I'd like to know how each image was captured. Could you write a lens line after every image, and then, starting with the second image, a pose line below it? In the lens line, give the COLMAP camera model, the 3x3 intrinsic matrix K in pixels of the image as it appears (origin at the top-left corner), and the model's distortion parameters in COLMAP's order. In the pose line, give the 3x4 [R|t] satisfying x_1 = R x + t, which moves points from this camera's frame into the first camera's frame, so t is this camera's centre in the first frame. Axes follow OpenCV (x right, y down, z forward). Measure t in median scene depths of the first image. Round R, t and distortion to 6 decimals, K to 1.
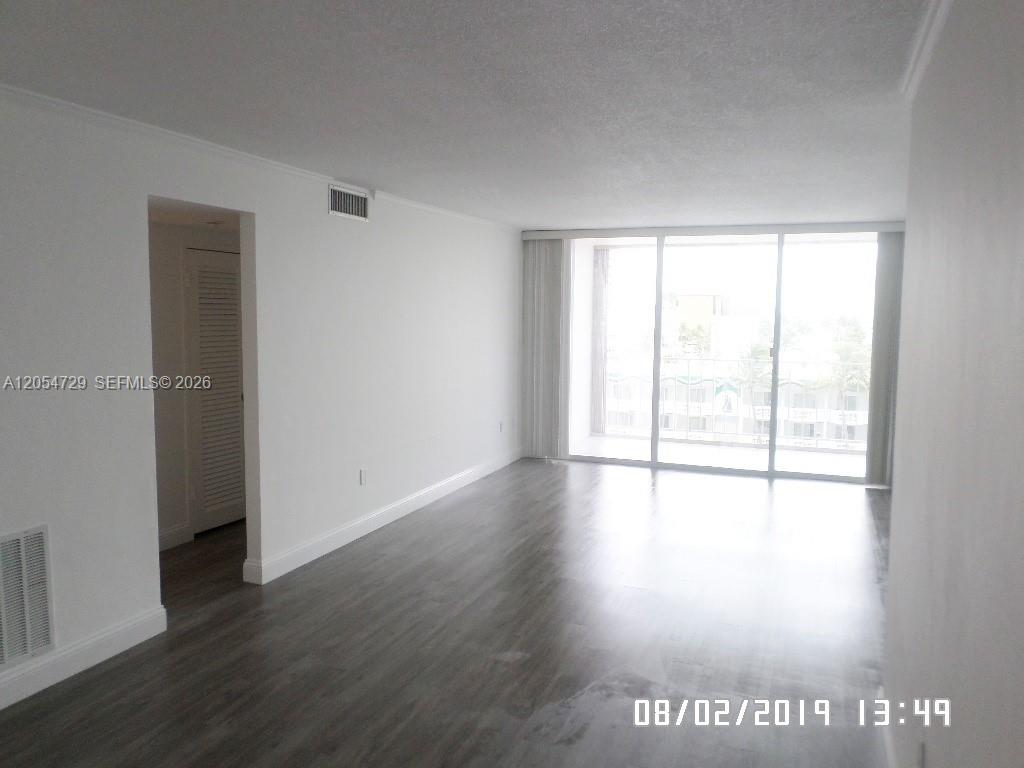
lens RADIAL K [[789.9, 0, 518.2], [0, 789.9, 384.5], [0, 0, 1]] dist [0.003132, -0.011982]
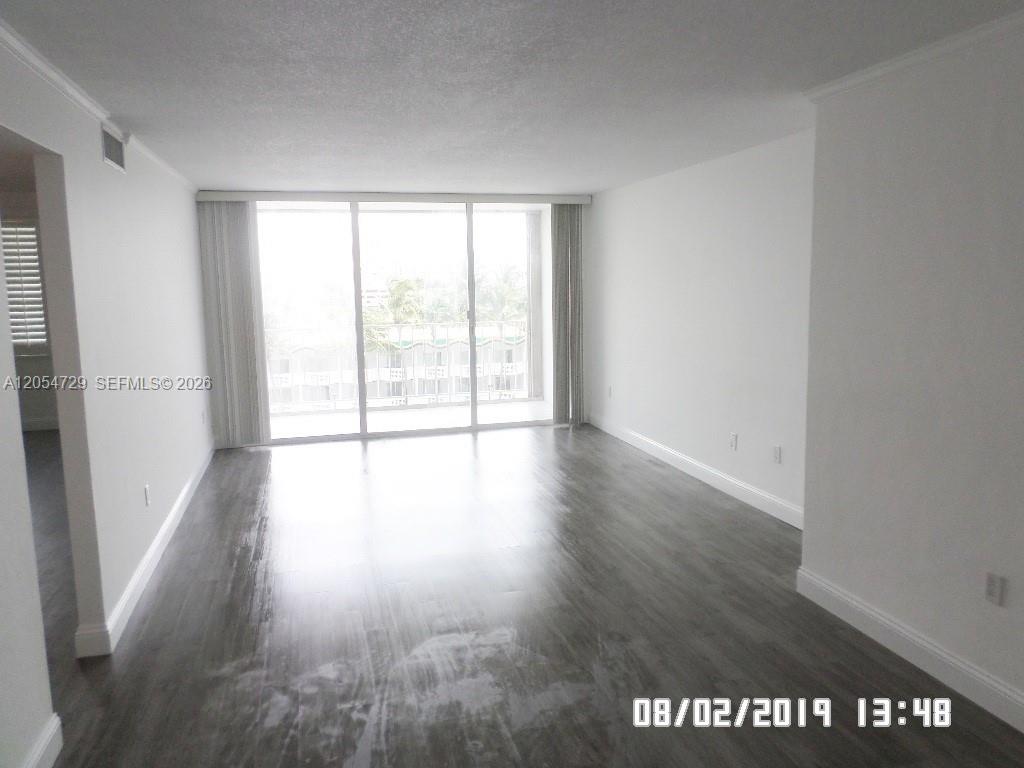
lens RADIAL K [[789.9, 0, 536.2], [0, 789.9, 364.3], [0, 0, 1]] dist [0.003132, -0.011982]
pose [[0.804382, -0.090850, 0.587125, -0.229421], [0.081721, 0.995765, 0.042120, -0.010670], [-0.588465, 0.014100, 0.808400, 0.084370]]
